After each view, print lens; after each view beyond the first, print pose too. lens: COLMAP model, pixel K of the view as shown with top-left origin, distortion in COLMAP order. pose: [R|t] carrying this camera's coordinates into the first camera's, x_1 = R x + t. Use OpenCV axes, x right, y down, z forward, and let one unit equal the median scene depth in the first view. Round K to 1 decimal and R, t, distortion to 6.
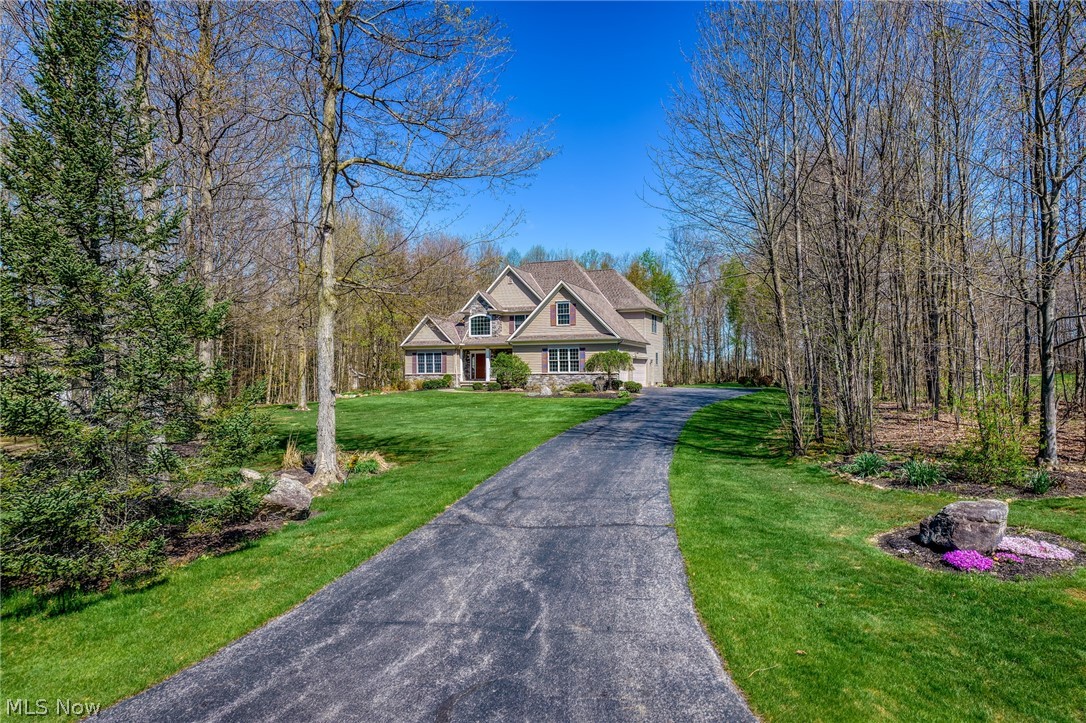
lens RADIAL K [[708.7, 0, 536.7], [0, 708.7, 365.0], [0, 0, 1]] dist [-0.001709, -0.000063]
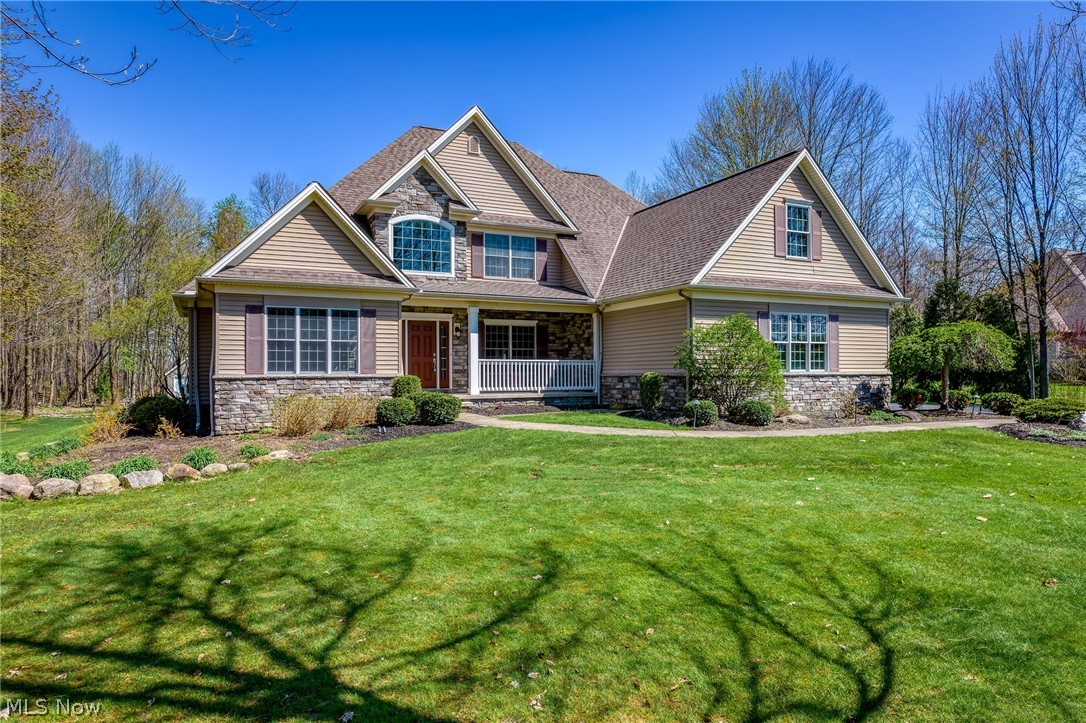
lens RADIAL K [[692.5, 0, 545.2], [0, 692.5, 362.4], [0, 0, 1]] dist [0.000361, -0.004287]
pose [[0.666964, 0.015719, 0.744924, -0.318600], [-0.008569, 0.999873, -0.013427, 0.010129], [-0.745040, 0.002572, 0.667014, 0.737039]]
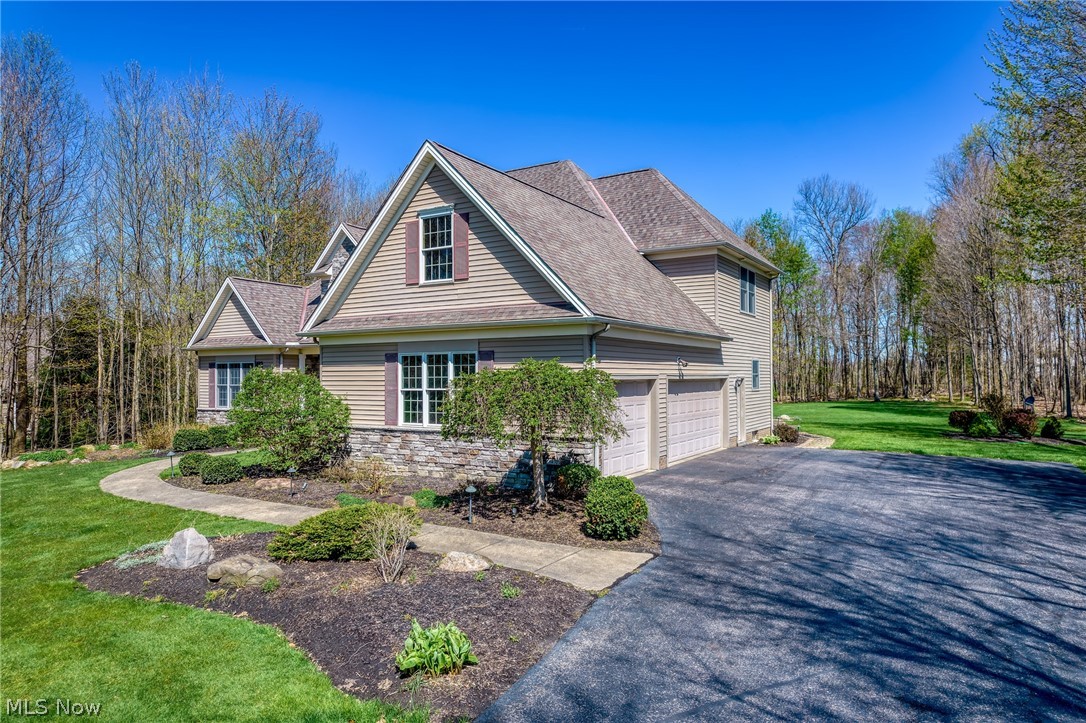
lens RADIAL K [[692.5, 0, 554.0], [0, 692.5, 360.6], [0, 0, 1]] dist [0.000361, -0.004287]
pose [[0.986810, -0.003013, -0.161855, 0.125063], [0.001963, 0.999976, -0.006647, -0.015661], [0.161871, 0.006242, 0.986792, 0.608841]]
